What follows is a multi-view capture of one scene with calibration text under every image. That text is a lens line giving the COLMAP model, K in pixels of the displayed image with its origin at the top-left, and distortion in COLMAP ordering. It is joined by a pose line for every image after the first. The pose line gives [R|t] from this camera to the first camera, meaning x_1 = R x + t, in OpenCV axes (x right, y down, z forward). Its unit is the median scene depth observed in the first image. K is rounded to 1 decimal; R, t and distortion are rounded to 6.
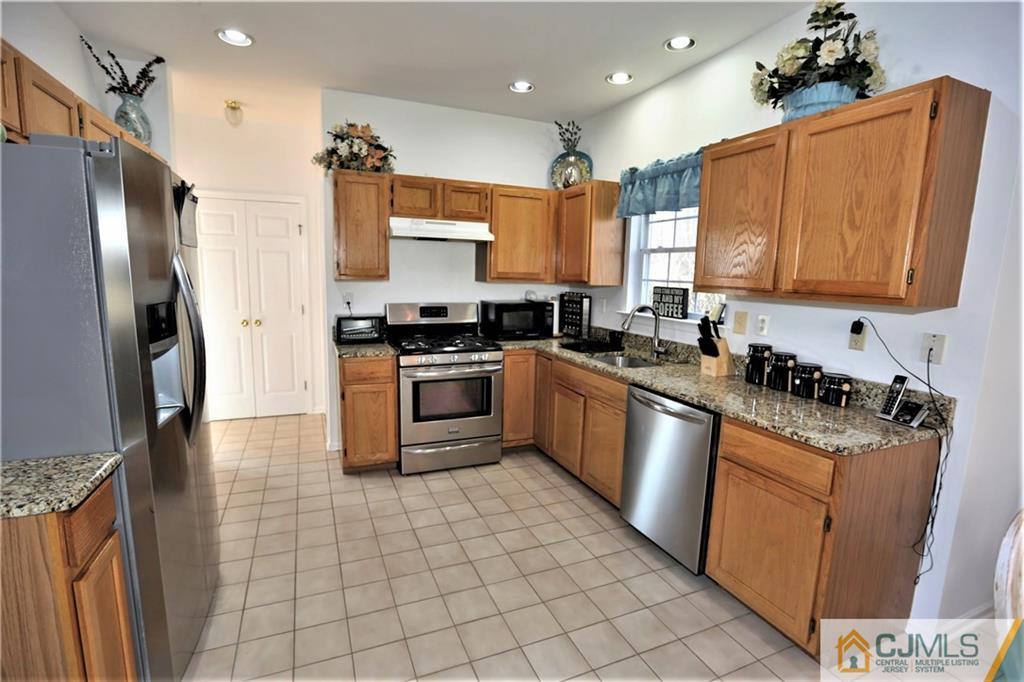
lens RADIAL K [[480.9, 0, 509.8], [0, 480.9, 345.5], [0, 0, 1]] dist [-0.062888, 0.026021]
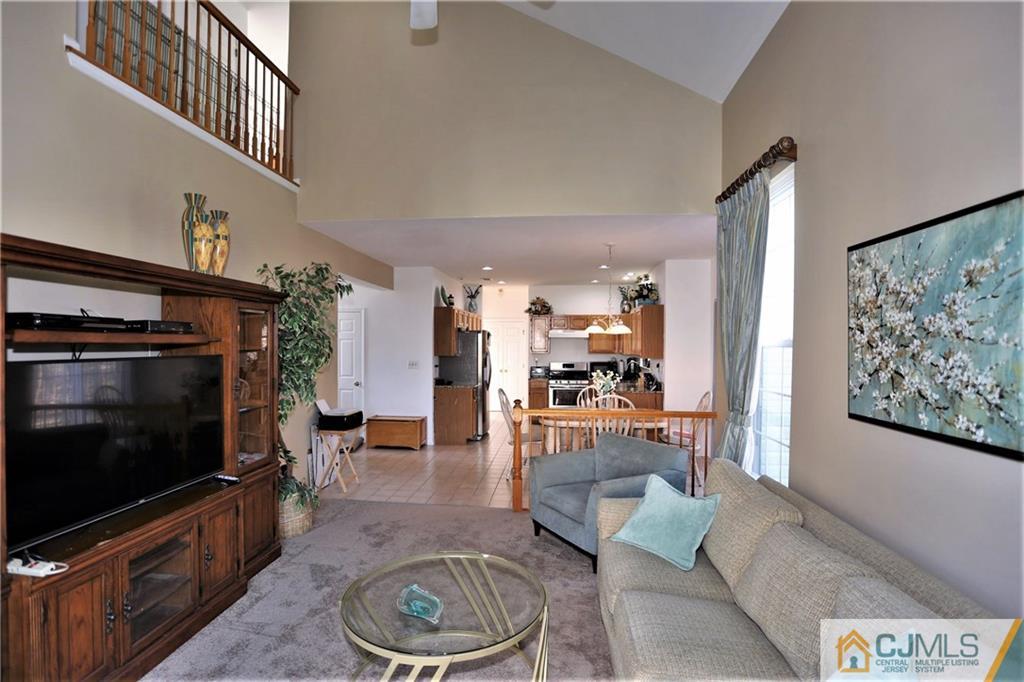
lens RADIAL K [[480.9, 0, 509.8], [0, 480.9, 345.5], [0, 0, 1]] dist [-0.062888, 0.026021]
pose [[0.878545, -0.012104, -0.477506, 0.886140], [-0.056686, 0.989973, -0.129388, 0.190722], [0.474284, 0.140741, 0.869050, -1.529547]]
